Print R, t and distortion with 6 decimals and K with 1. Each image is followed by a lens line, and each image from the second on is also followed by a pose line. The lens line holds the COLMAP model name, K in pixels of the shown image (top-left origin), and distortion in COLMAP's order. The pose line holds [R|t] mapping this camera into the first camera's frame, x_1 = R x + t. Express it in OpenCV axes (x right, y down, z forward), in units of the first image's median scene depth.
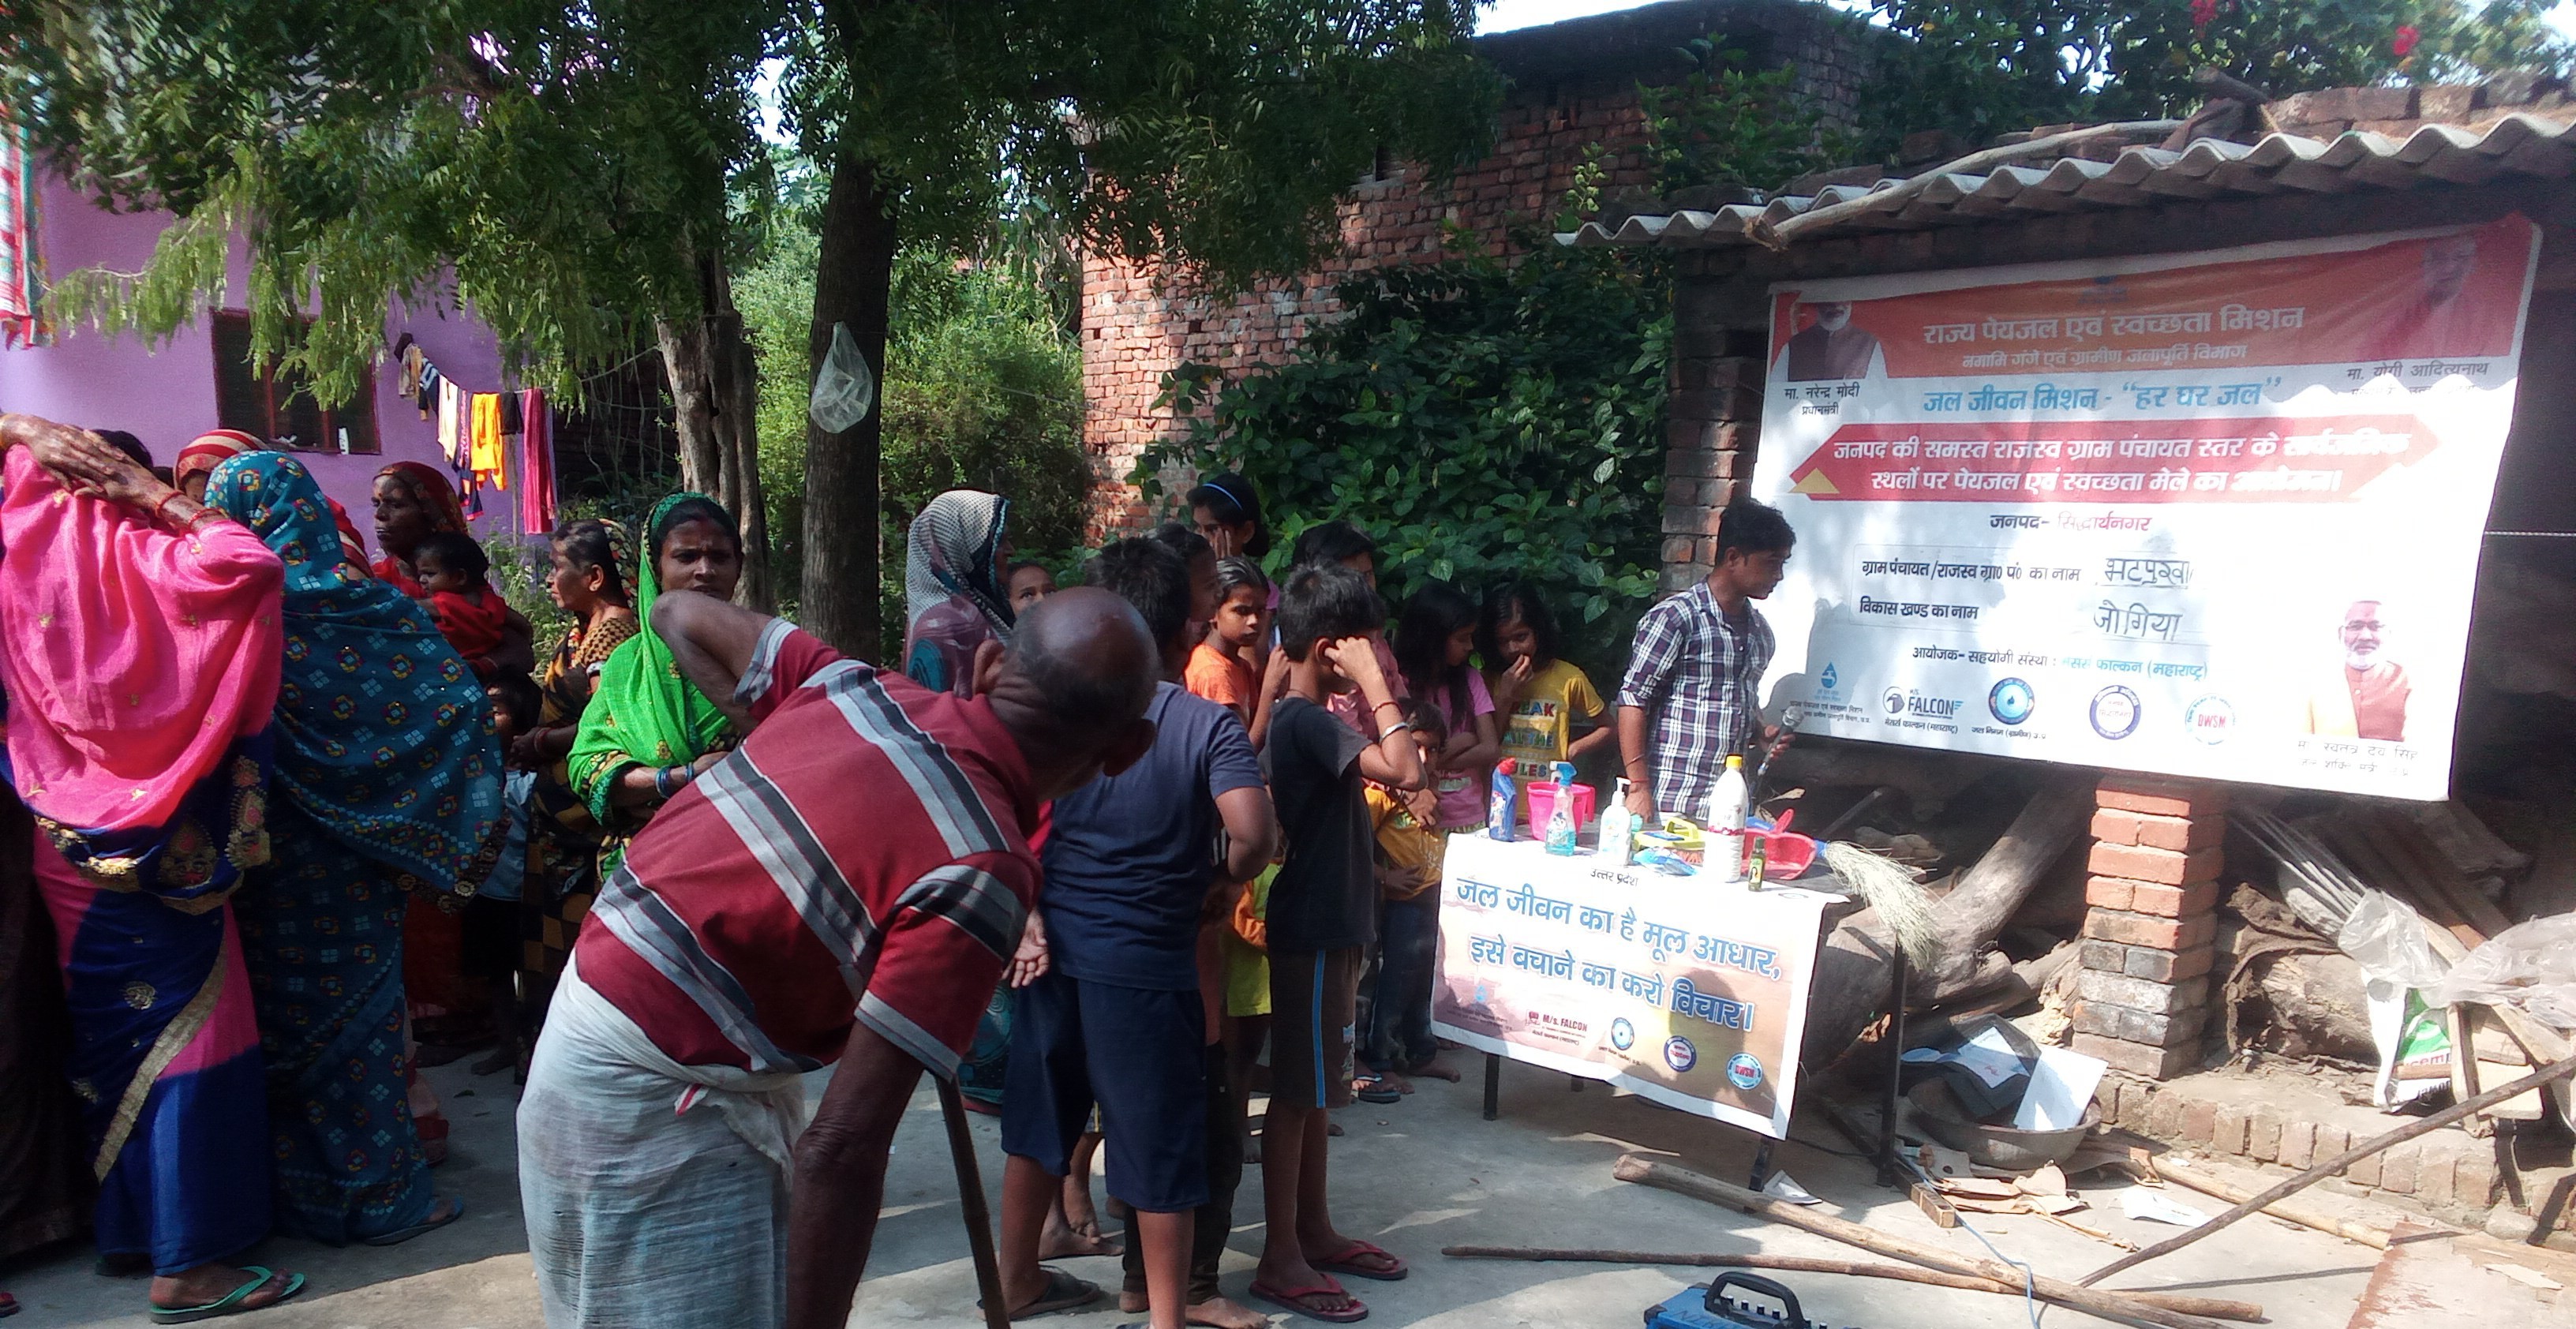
lens RADIAL K [[2122.7, 0, 1281.5], [0, 2122.7, 988.8], [0, 0, 1]] dist [0.081272, -0.127788]
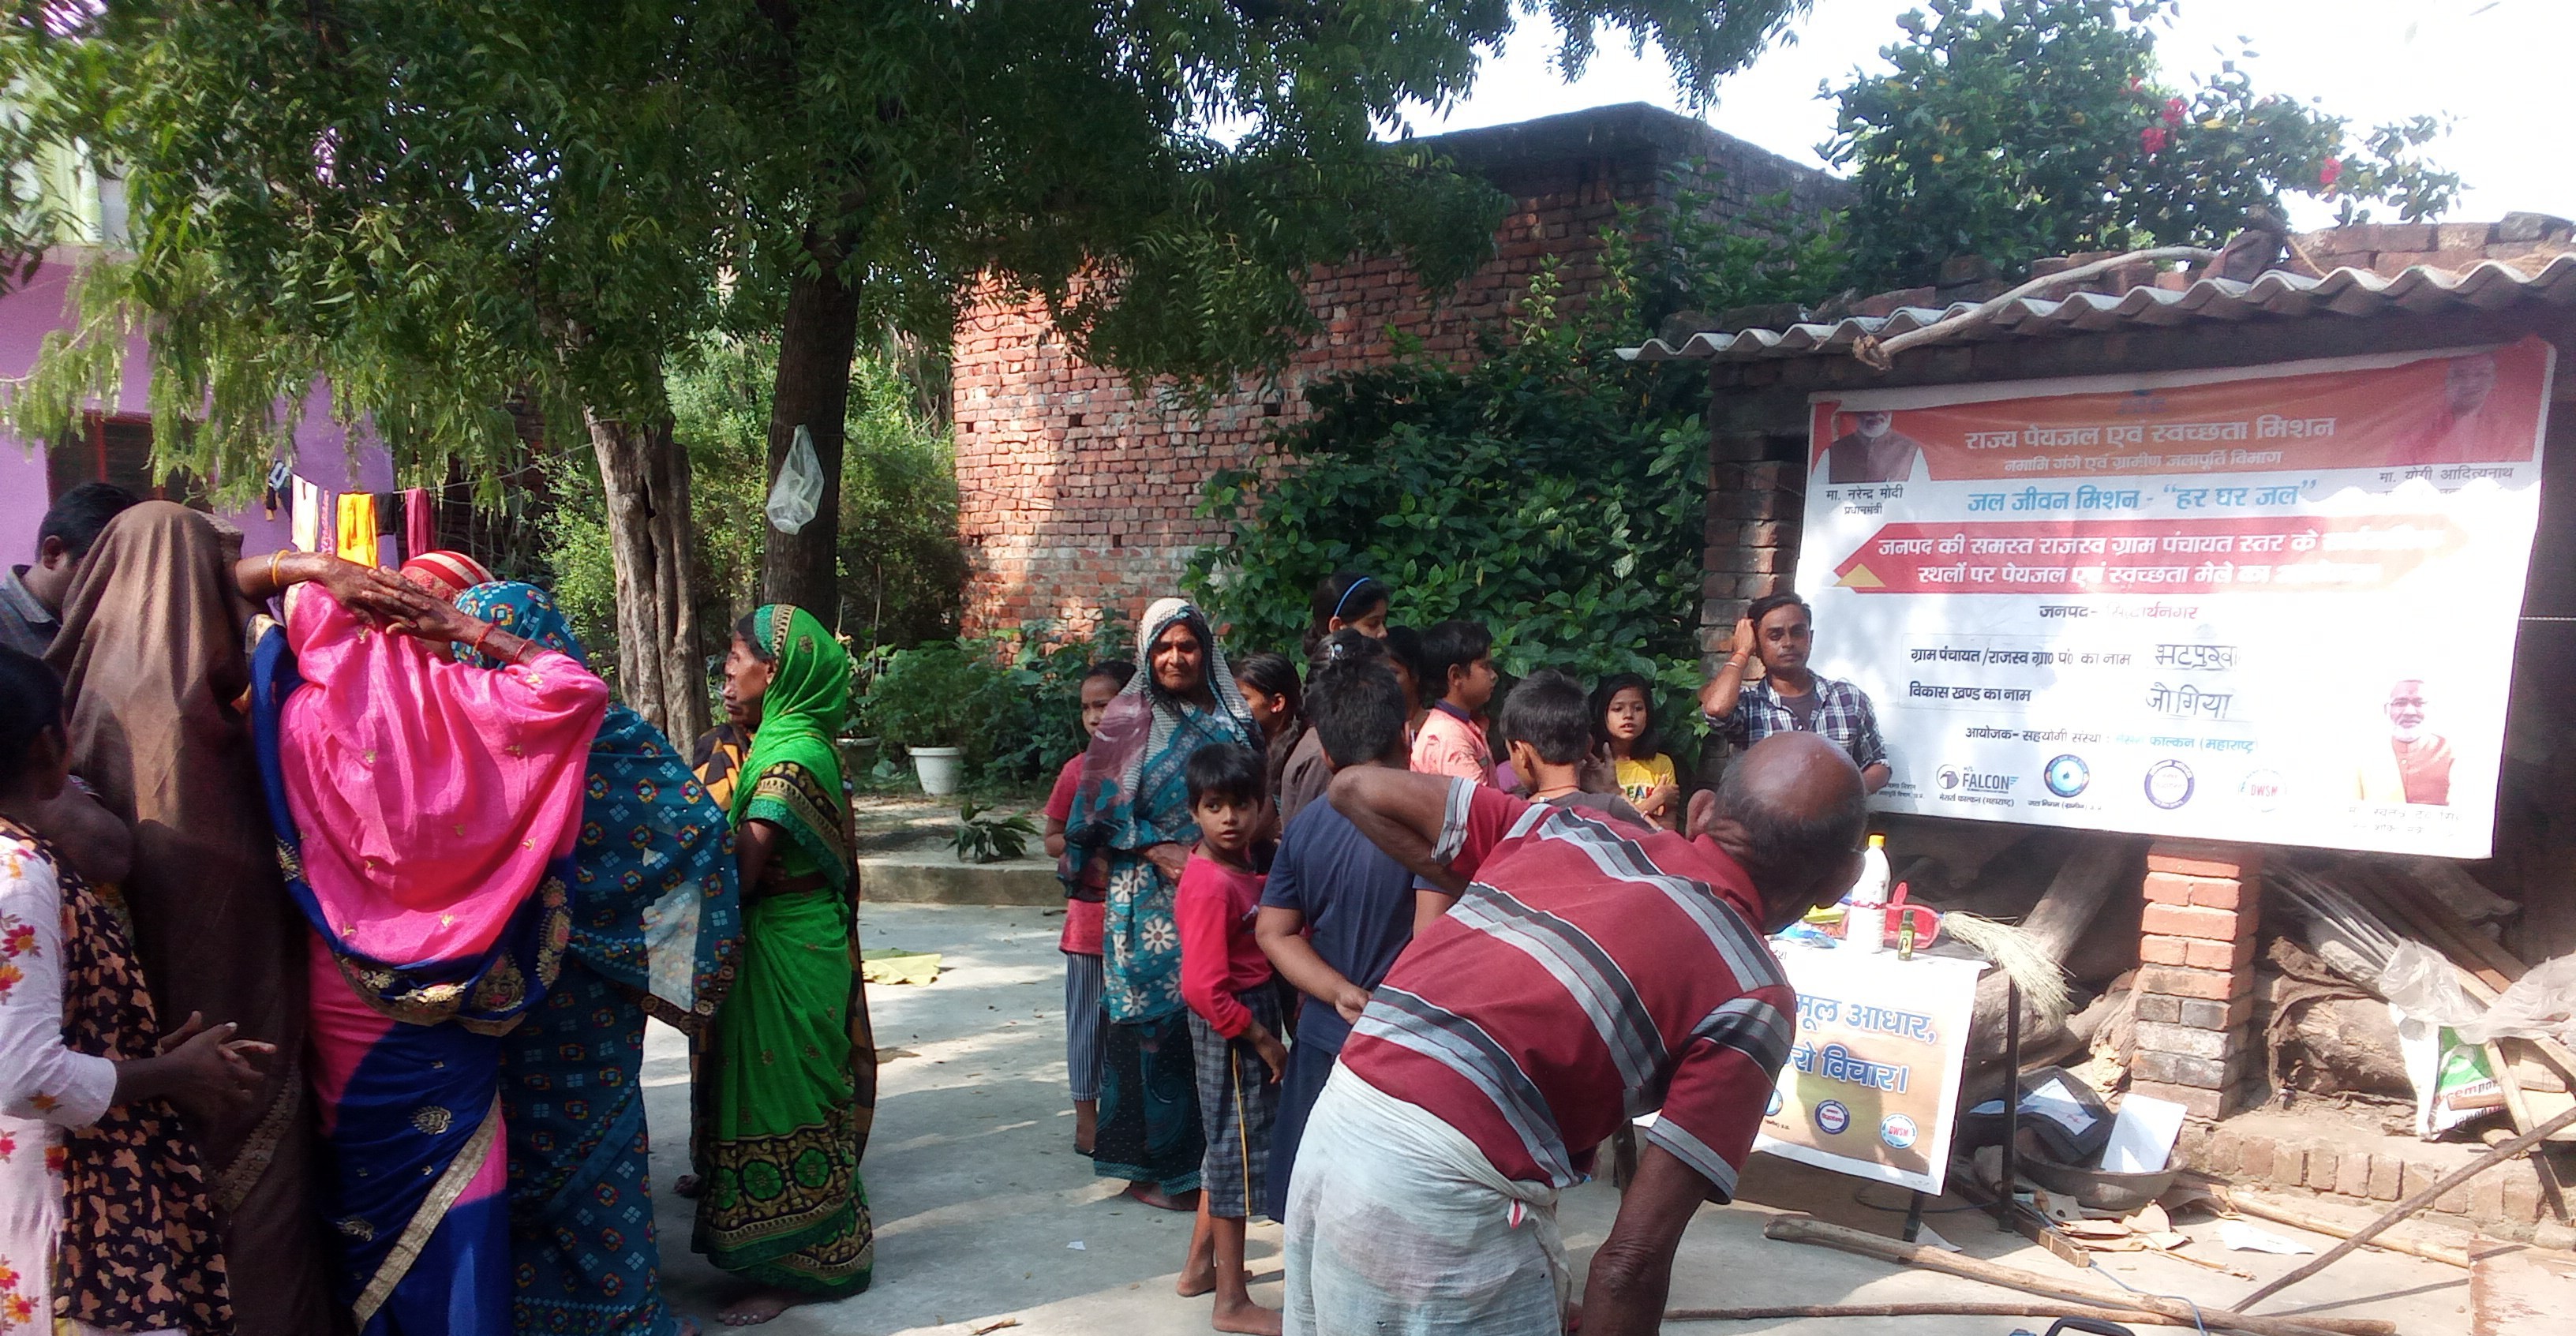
lens RADIAL K [[2122.6, 0, 1280.3], [0, 2122.6, 995.8], [0, 0, 1]] dist [0.081272, -0.127788]
pose [[0.991672, -0.039309, 0.122645, -0.193861], [0.043036, 0.998684, -0.027894, -0.010588], [-0.121387, 0.032940, 0.992059, -0.022856]]
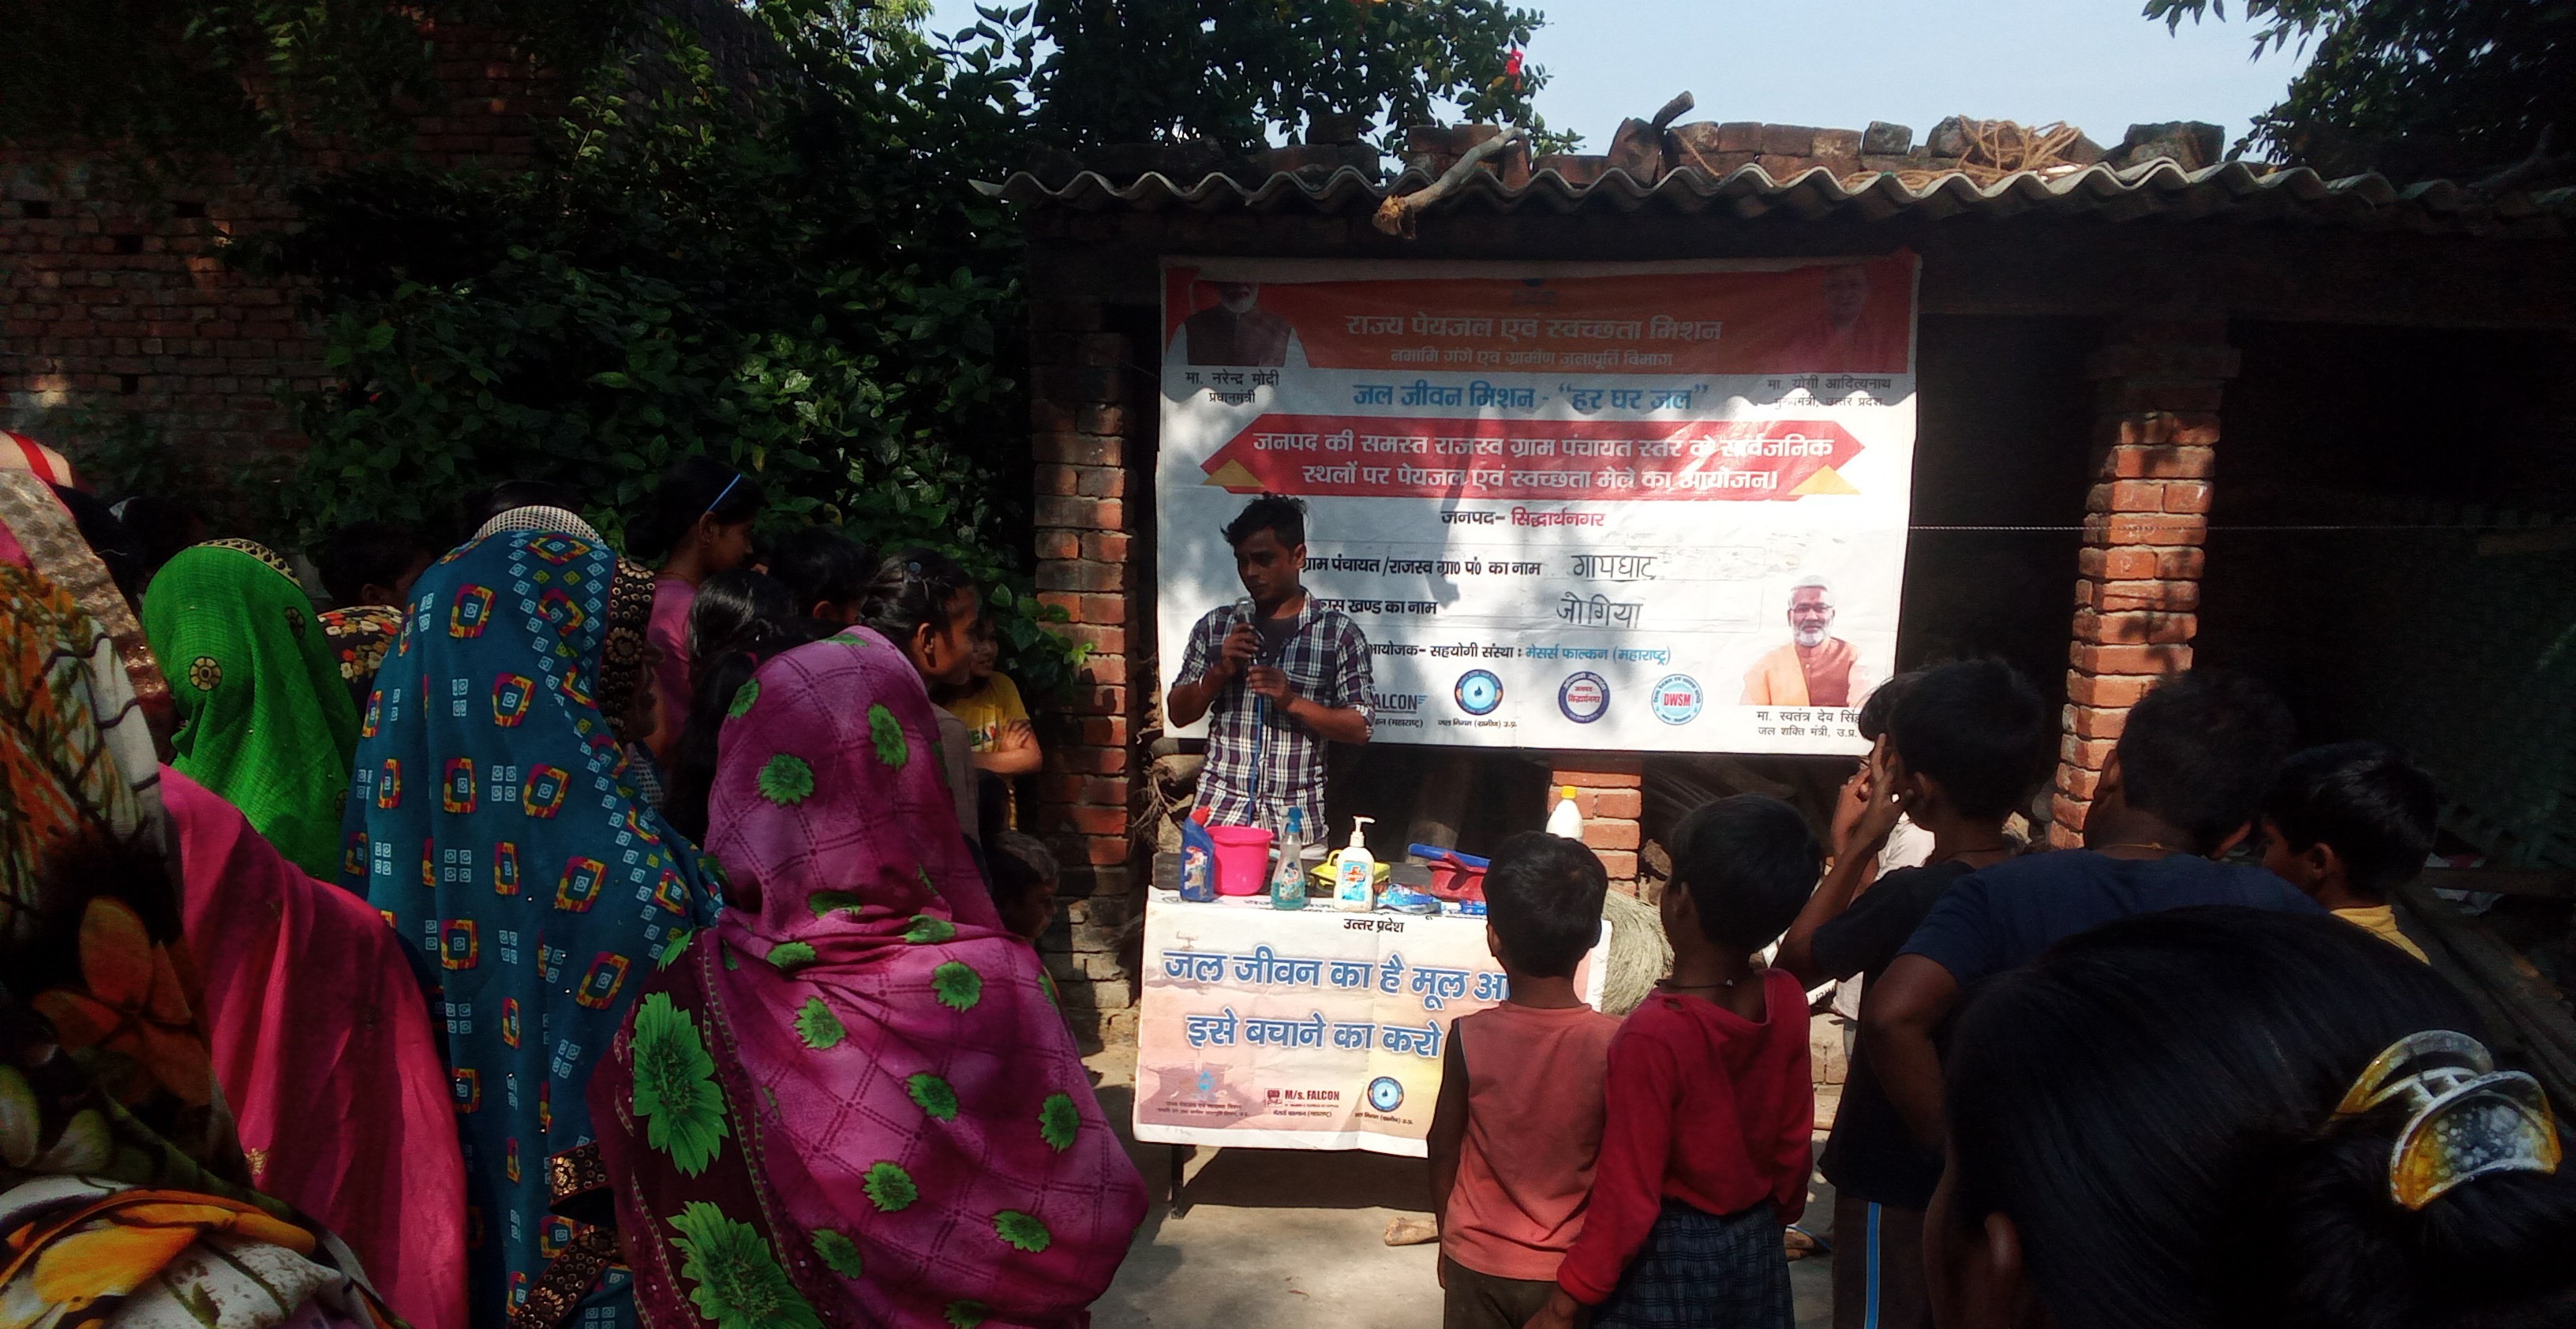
lens RADIAL K [[2122.7, 0, 1323.4], [0, 2122.7, 981.4], [0, 0, 1]] dist [0.081272, -0.127788]
pose [[0.710461, -0.174688, 0.681711, -0.438658], [0.151833, 0.983936, 0.093897, -0.107283], [-0.687163, 0.036796, 0.725571, 0.323295]]
